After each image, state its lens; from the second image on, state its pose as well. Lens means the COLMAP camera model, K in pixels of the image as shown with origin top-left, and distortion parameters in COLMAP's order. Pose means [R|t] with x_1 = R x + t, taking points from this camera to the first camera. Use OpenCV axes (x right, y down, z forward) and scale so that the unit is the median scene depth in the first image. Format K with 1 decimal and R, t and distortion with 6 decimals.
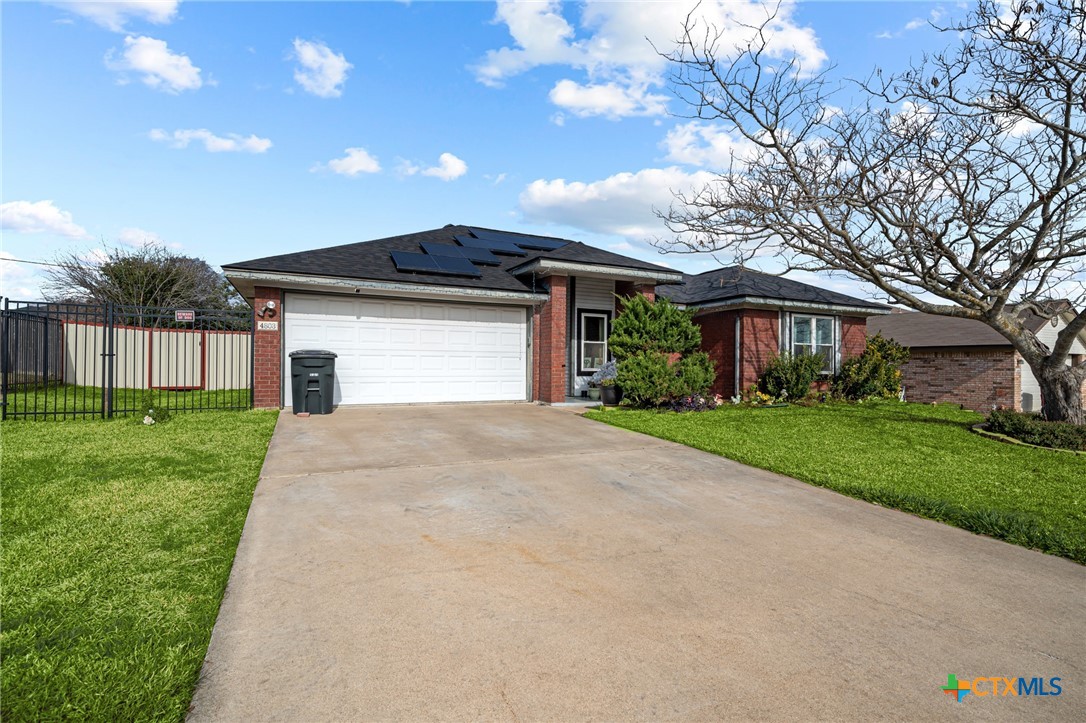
lens RADIAL K [[515.6, 0, 541.0], [0, 515.6, 362.5], [0, 0, 1]] dist [-0.000108, 0.000228]
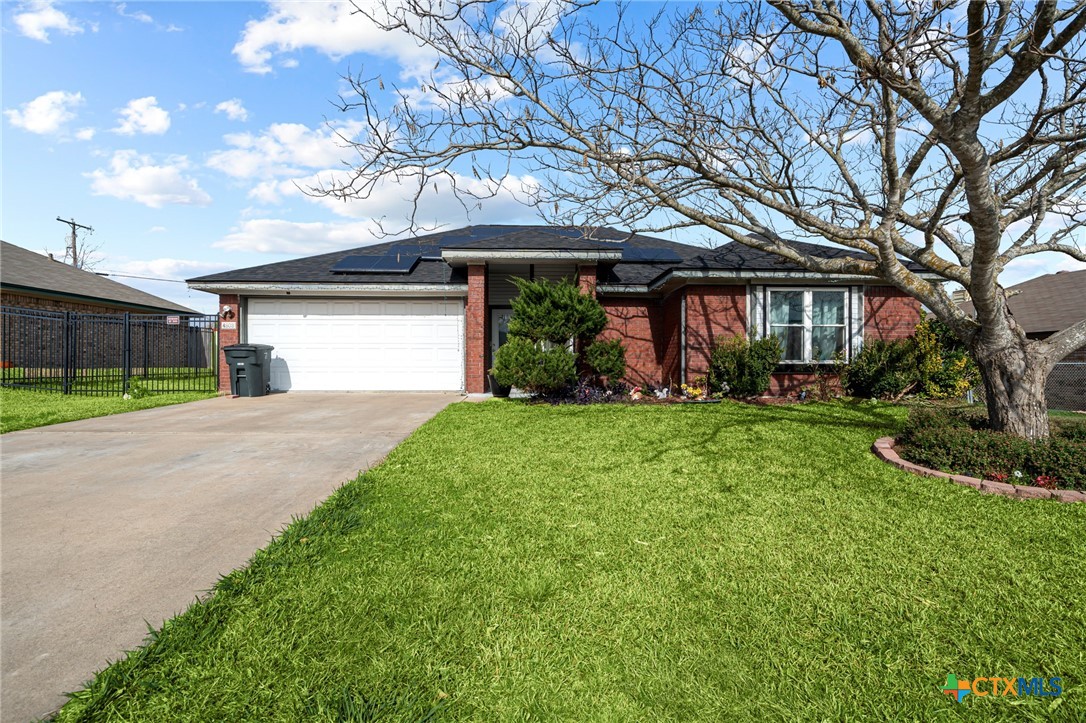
lens RADIAL K [[515.6, 0, 541.9], [0, 515.6, 362.7], [0, 0, 1]] dist [-0.000108, 0.000228]
pose [[0.905965, -0.007500, -0.423286, 0.542374], [0.006224, 0.999971, -0.004397, 0.023329], [0.423307, 0.001349, 0.905985, 0.149051]]
